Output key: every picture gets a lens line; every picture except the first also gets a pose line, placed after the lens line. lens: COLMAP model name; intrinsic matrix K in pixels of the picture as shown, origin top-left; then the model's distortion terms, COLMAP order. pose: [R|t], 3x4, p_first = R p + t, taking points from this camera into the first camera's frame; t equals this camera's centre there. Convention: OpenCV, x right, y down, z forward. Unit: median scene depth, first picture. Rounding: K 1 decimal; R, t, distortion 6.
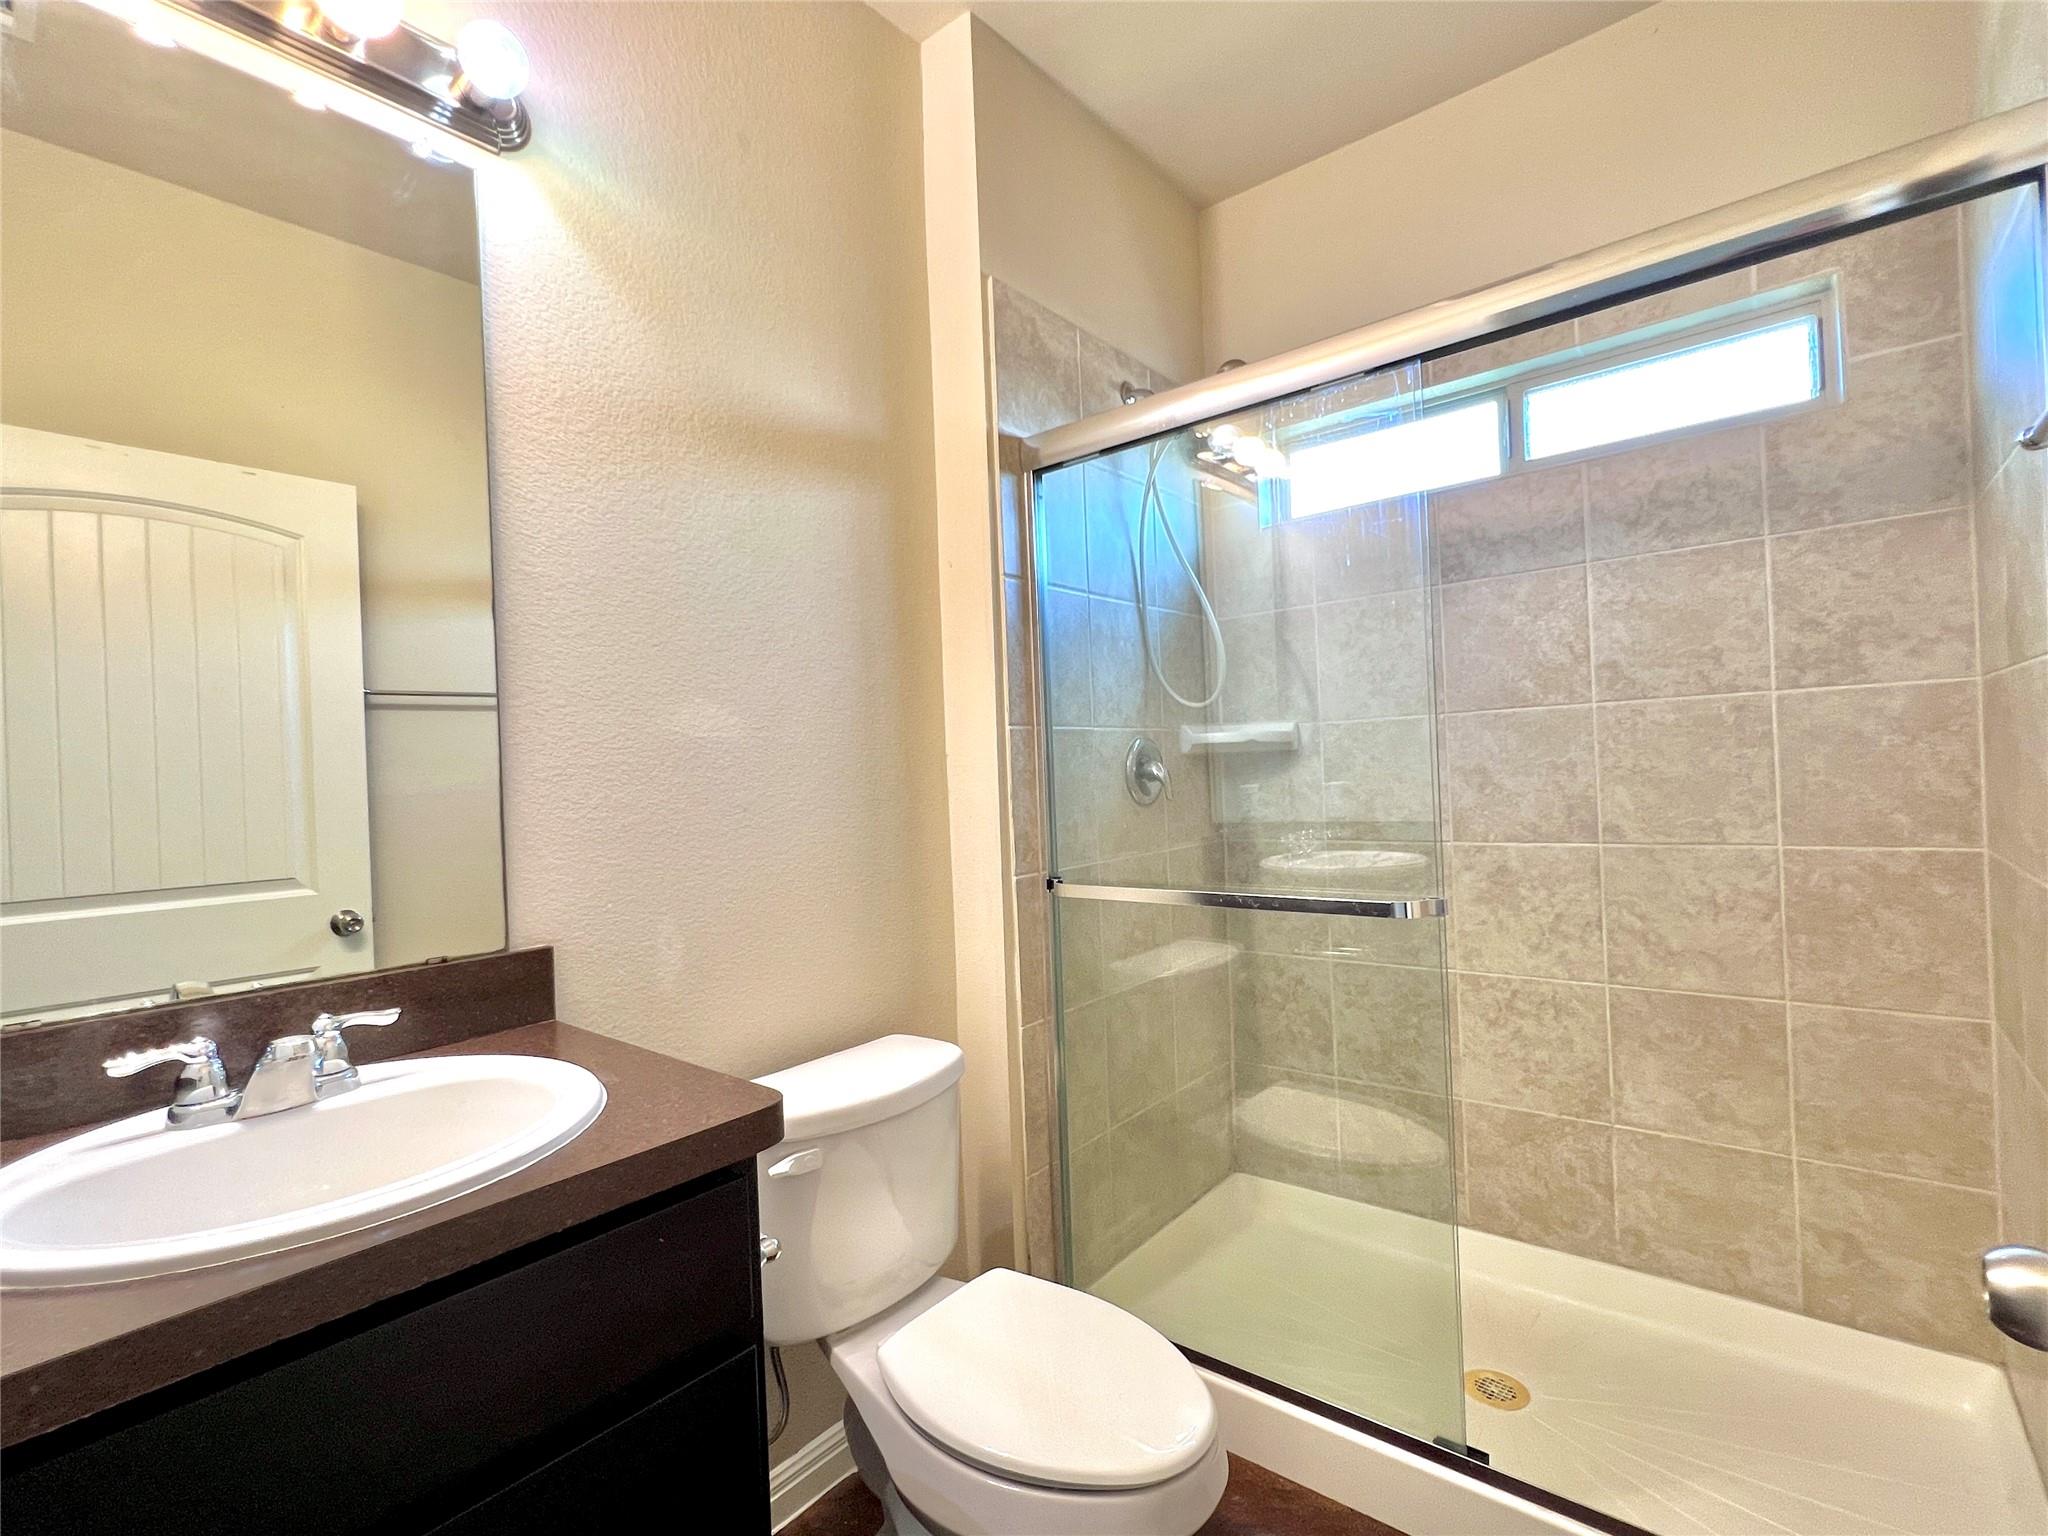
lens RADIAL K [[953.9, 0, 1027.2], [0, 953.9, 772.3], [0, 0, 1]] dist [0.001202, 0.000625]
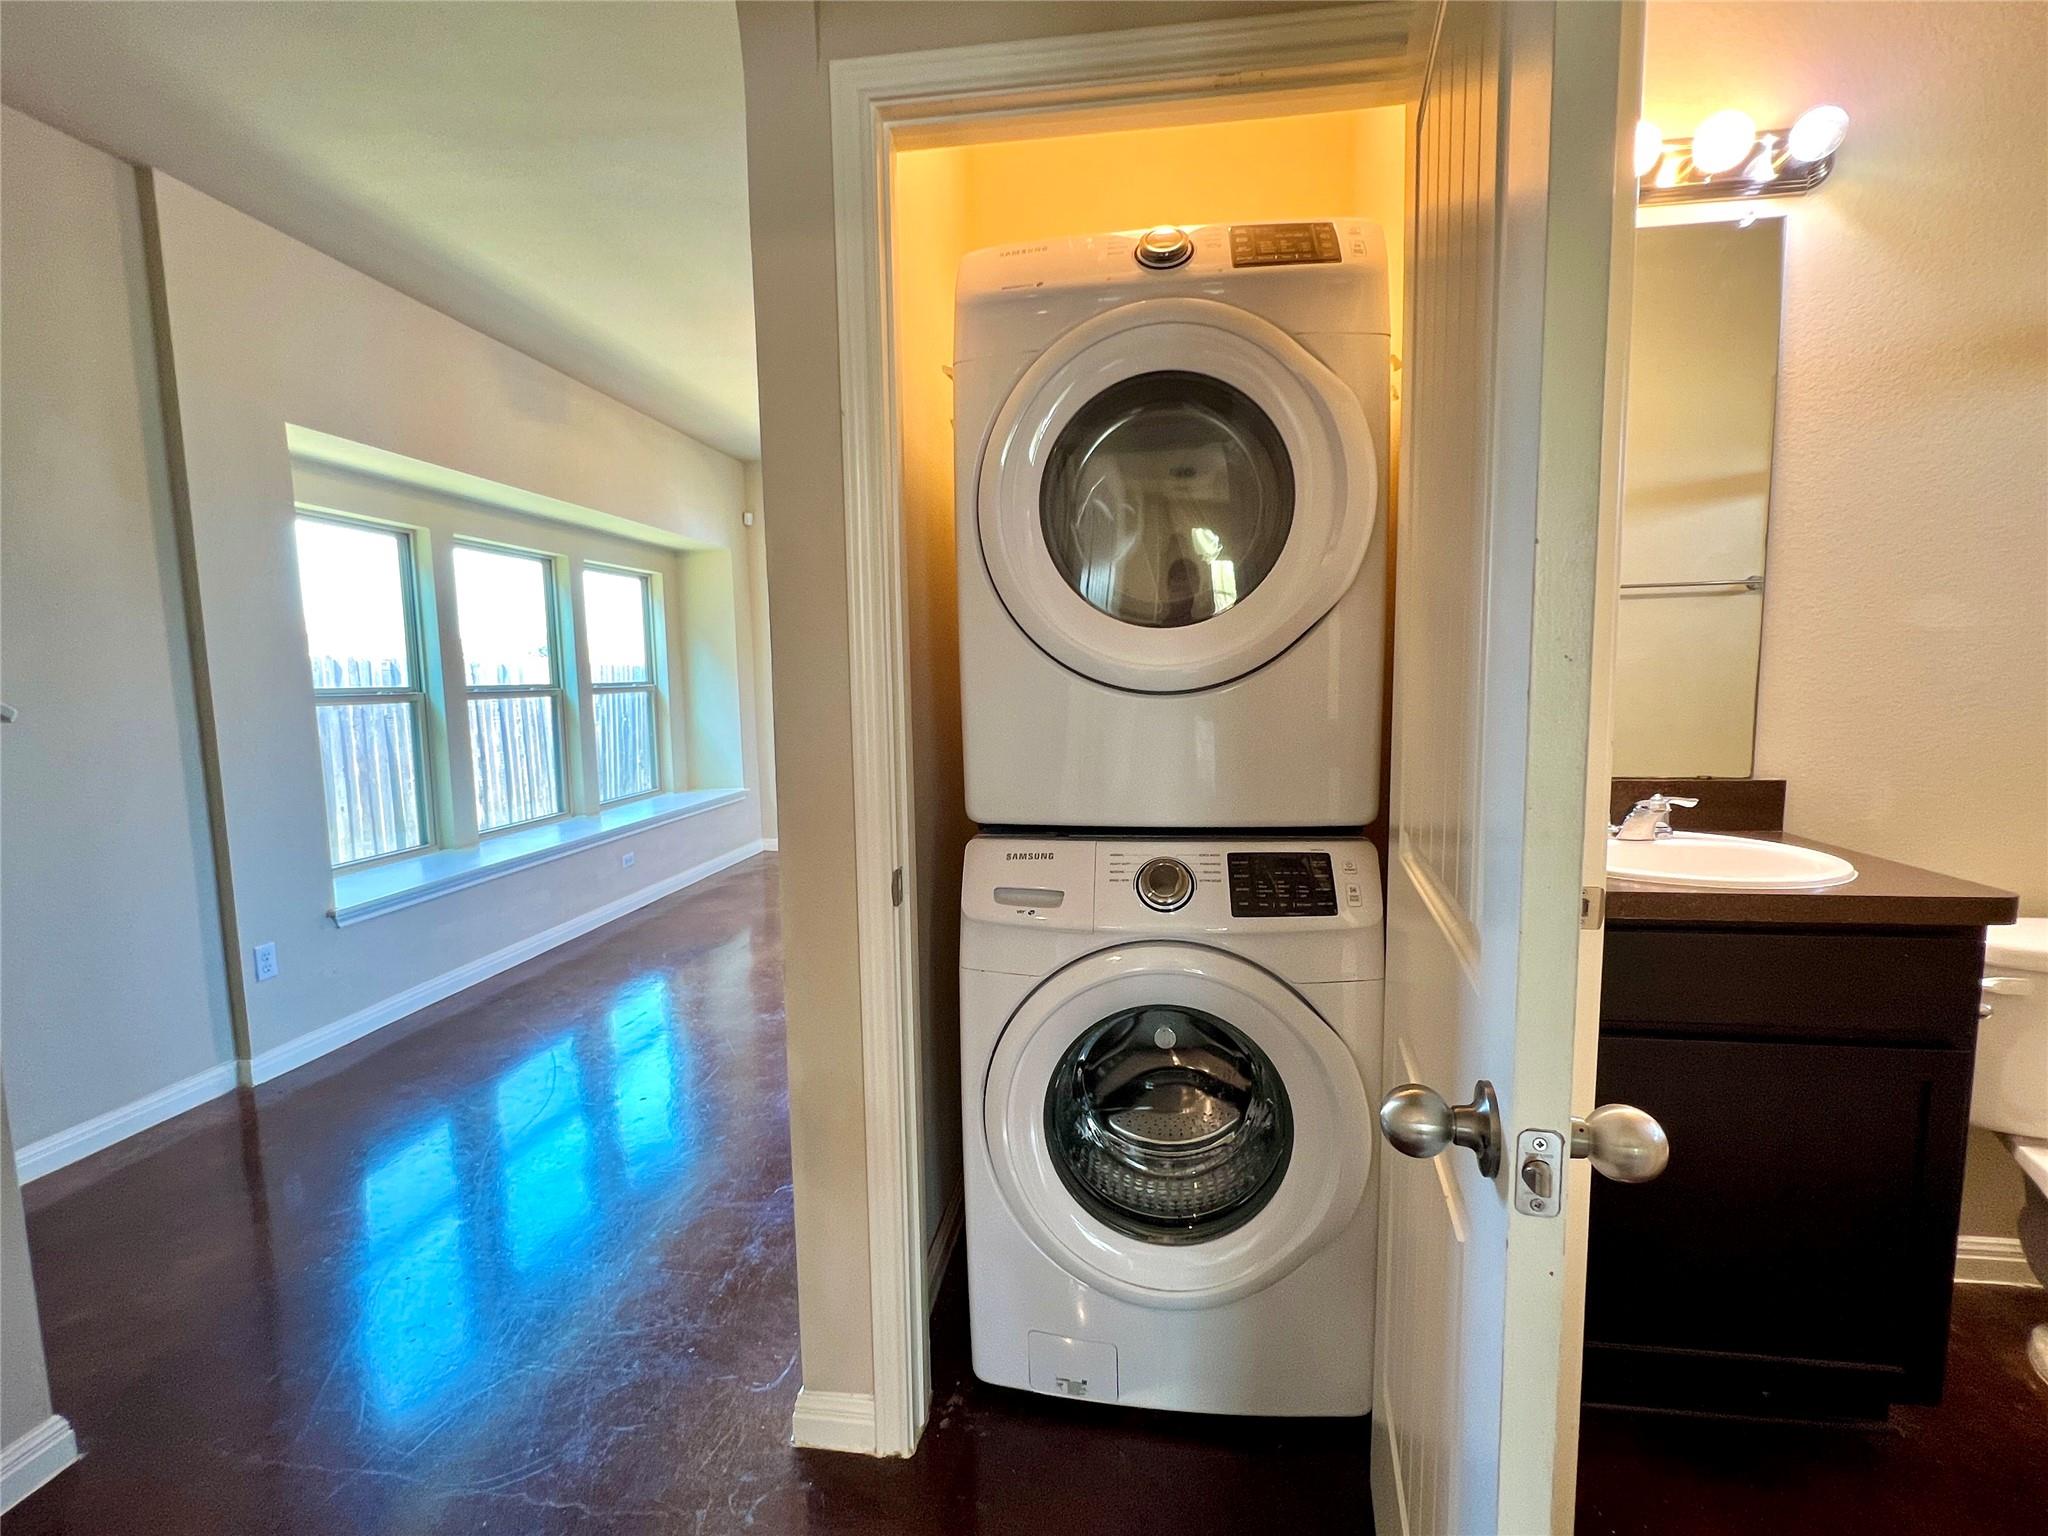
lens RADIAL K [[953.9, 0, 1027.2], [0, 953.9, 772.3], [0, 0, 1]] dist [0.001202, 0.000625]
pose [[0.525309, 0.117997, -0.842690, 0.105812], [-0.000947, 0.990419, 0.138092, -0.024114], [0.850911, -0.071743, 0.520388, -0.711426]]
